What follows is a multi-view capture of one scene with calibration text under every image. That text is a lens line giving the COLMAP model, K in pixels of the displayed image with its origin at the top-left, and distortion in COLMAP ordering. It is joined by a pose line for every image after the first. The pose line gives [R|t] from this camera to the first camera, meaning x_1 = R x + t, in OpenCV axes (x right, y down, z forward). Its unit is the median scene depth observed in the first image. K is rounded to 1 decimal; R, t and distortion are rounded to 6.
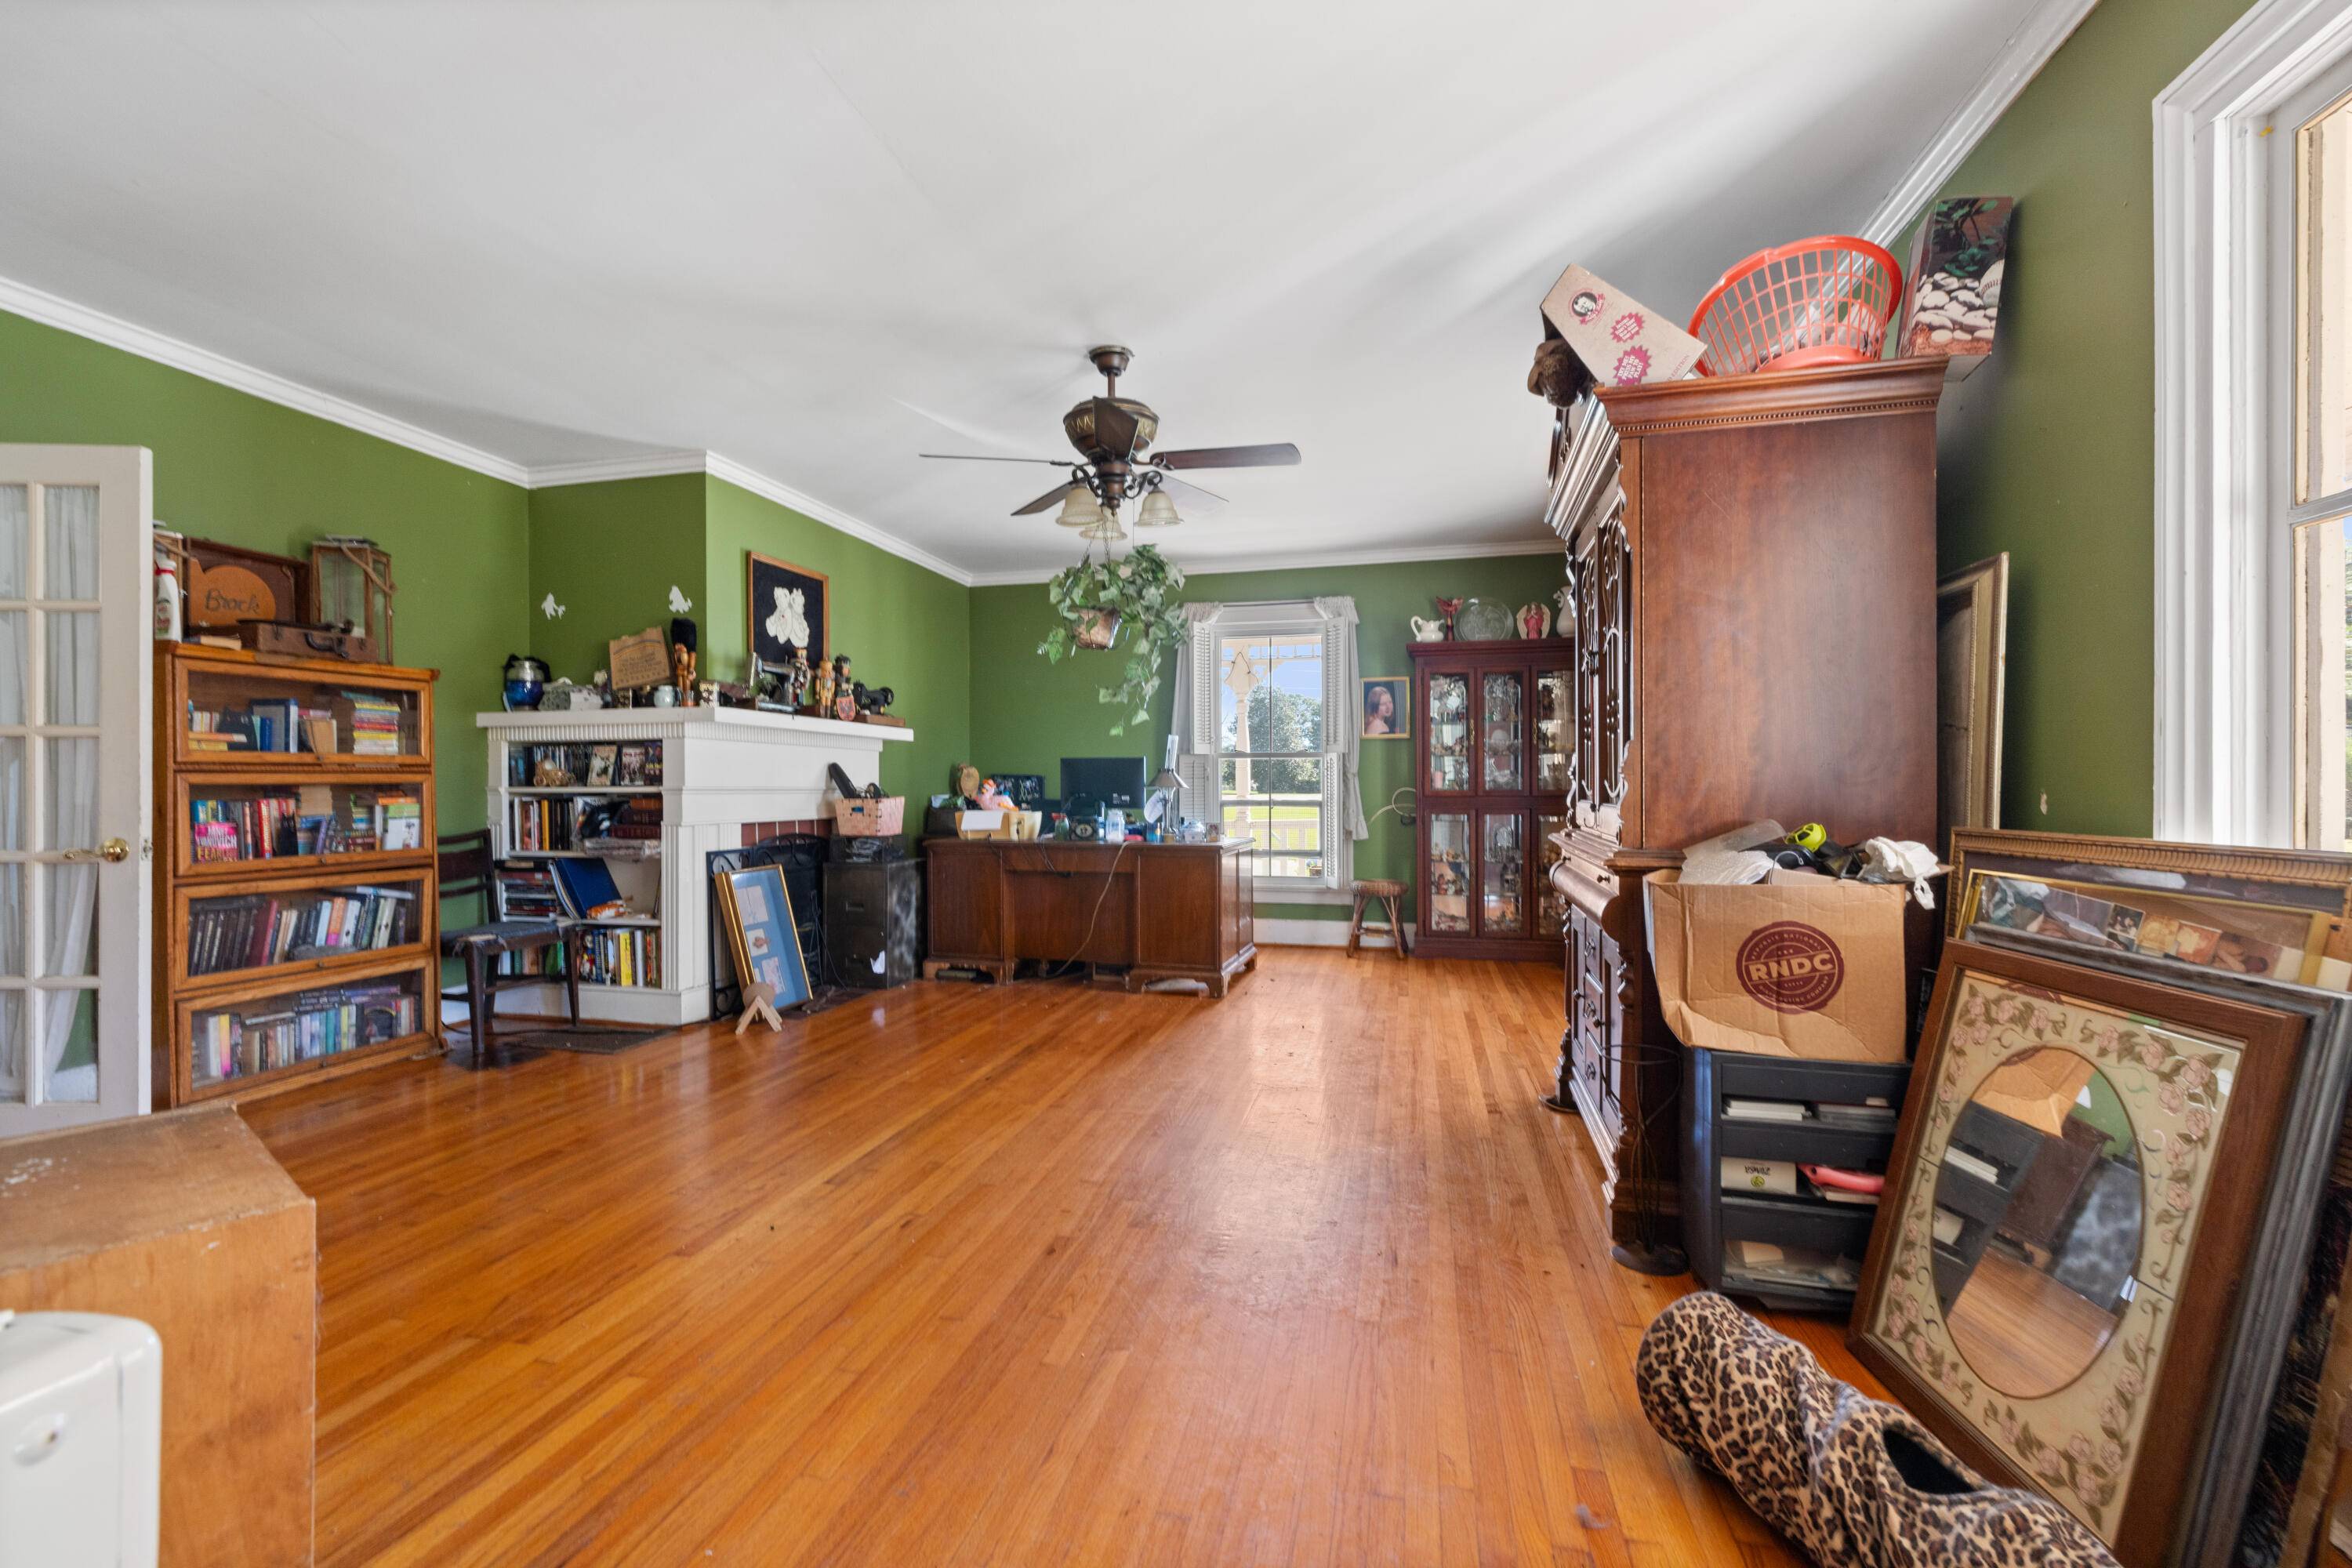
lens RADIAL K [[1012.4, 0, 1165.7], [0, 1012.4, 789.5], [0, 0, 1]] dist [-0.004565, -0.000421]
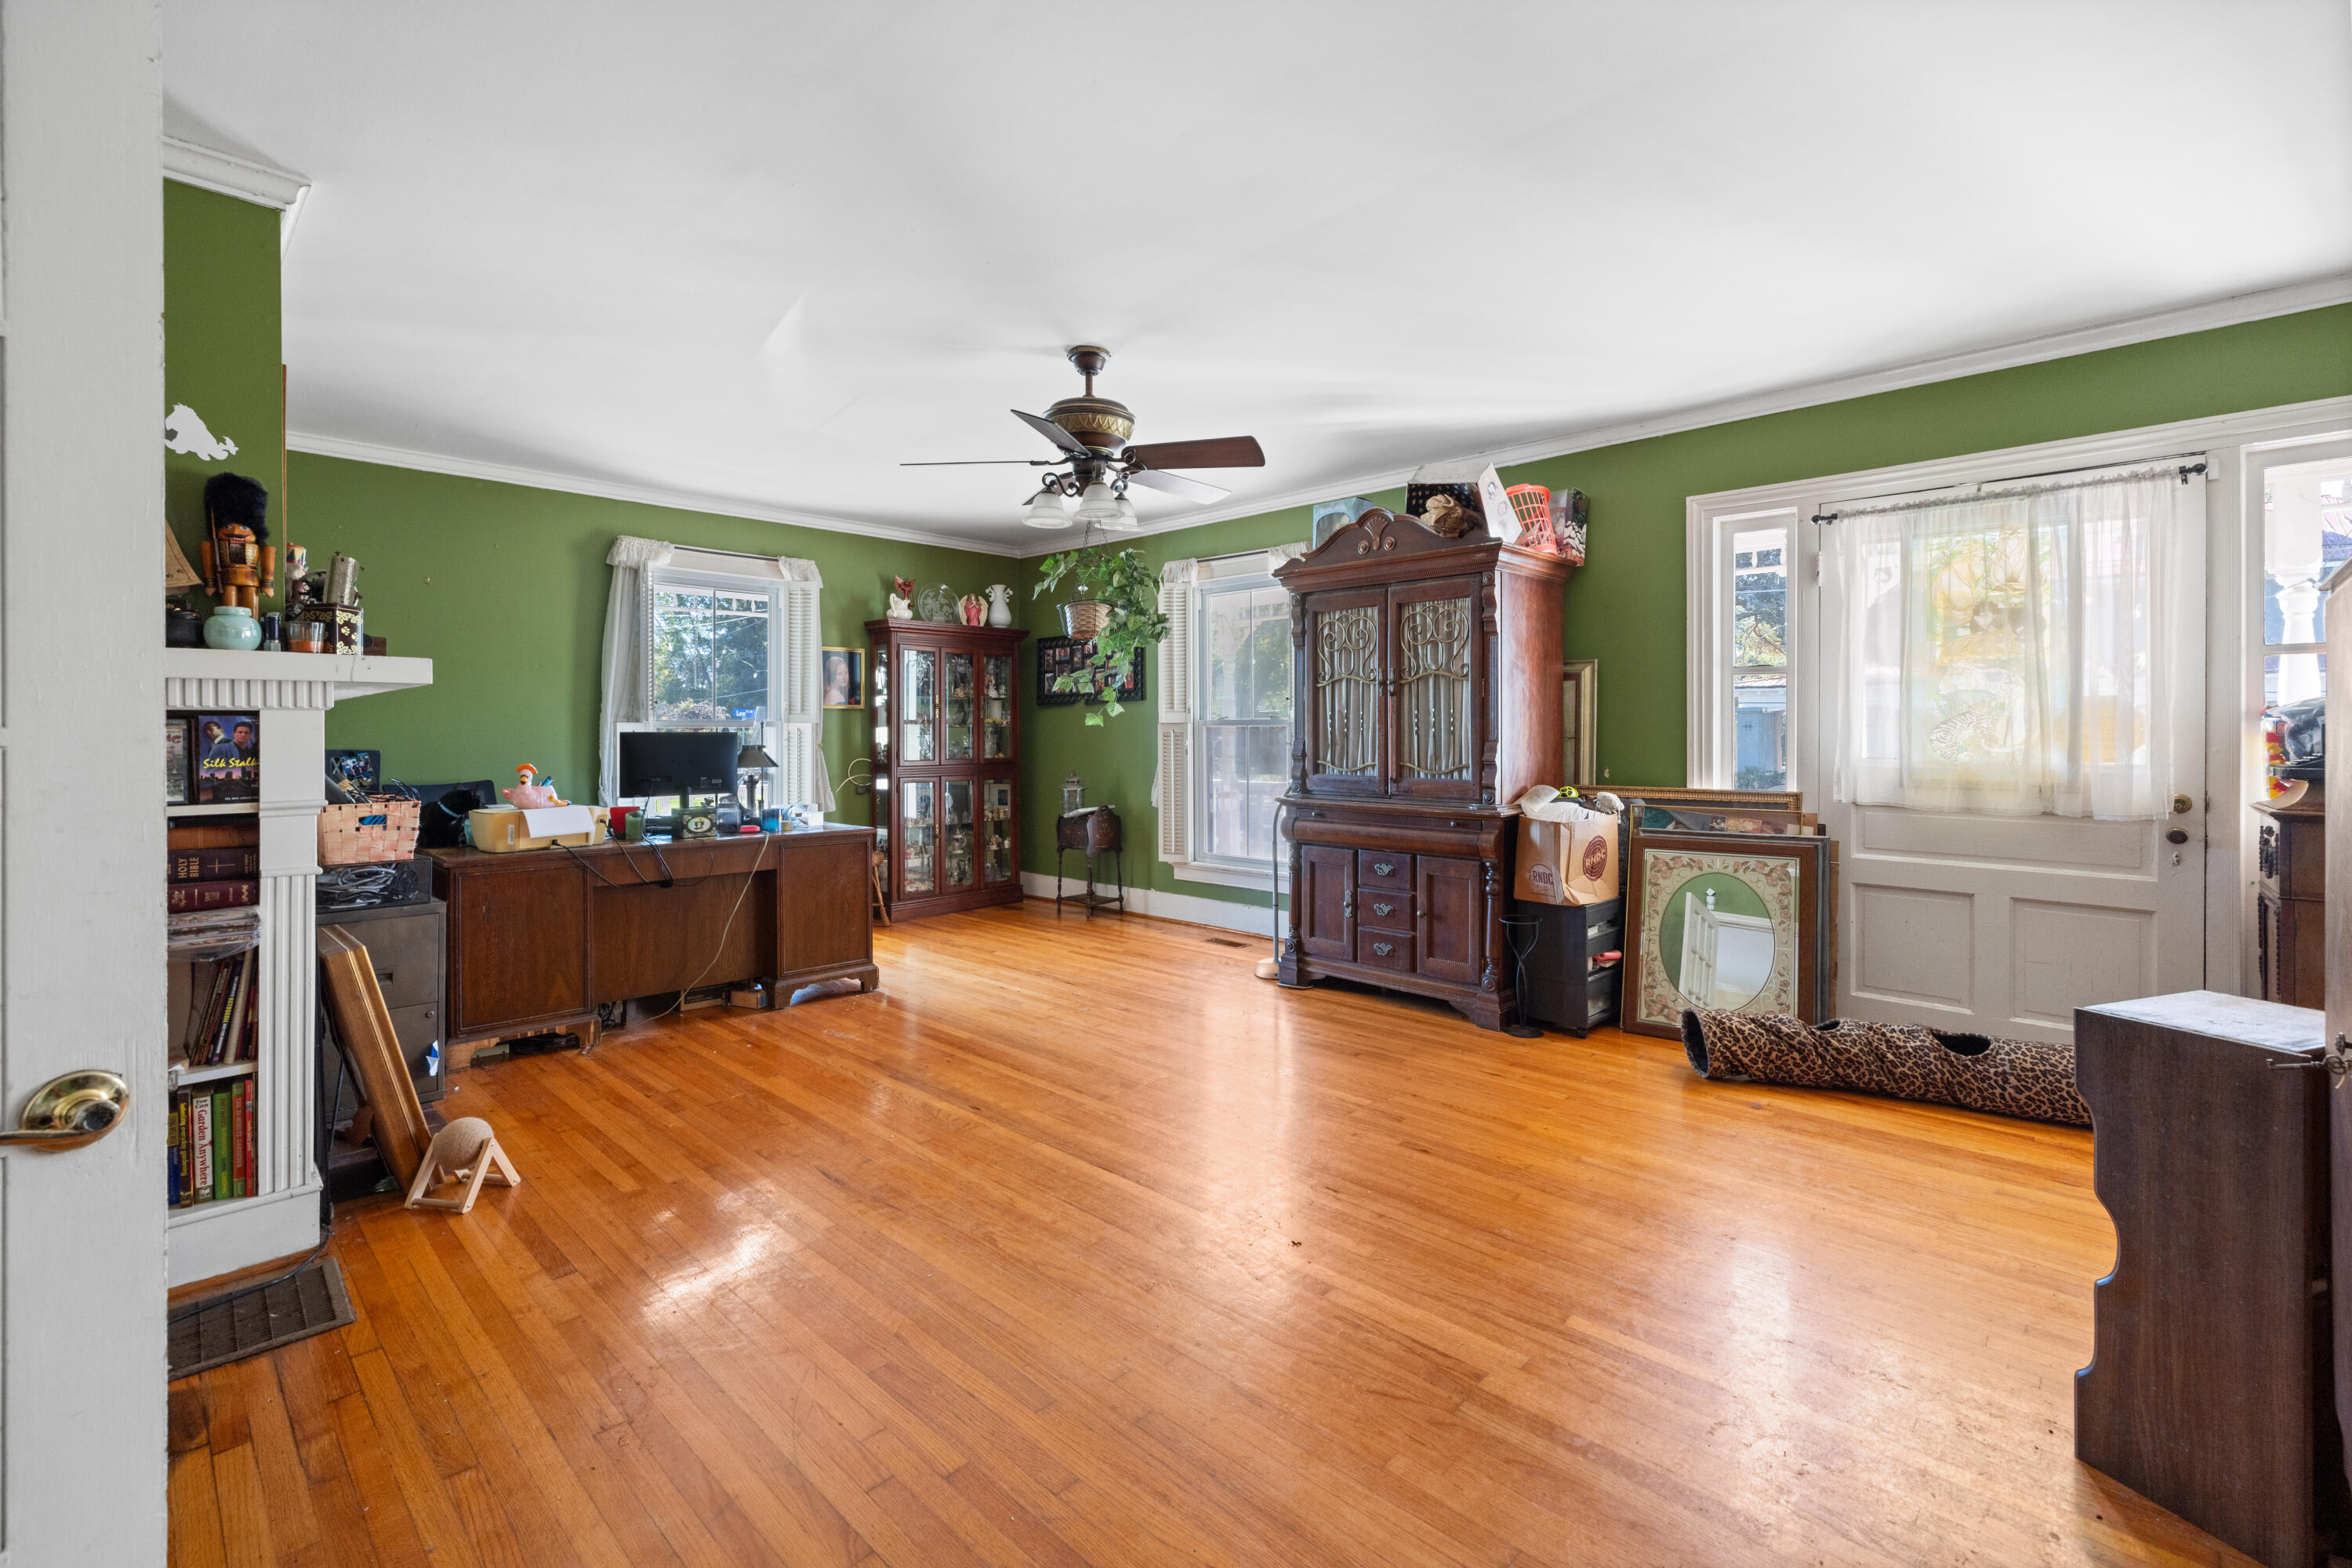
lens RADIAL K [[1012.4, 0, 1165.2], [0, 1012.4, 730.9], [0, 0, 1]] dist [-0.004565, -0.000421]
pose [[0.489611, -0.000073, 0.871941, -0.721033], [0.004407, 0.999987, -0.002391, -0.036076], [-0.871930, 0.005013, 0.489606, 0.344383]]
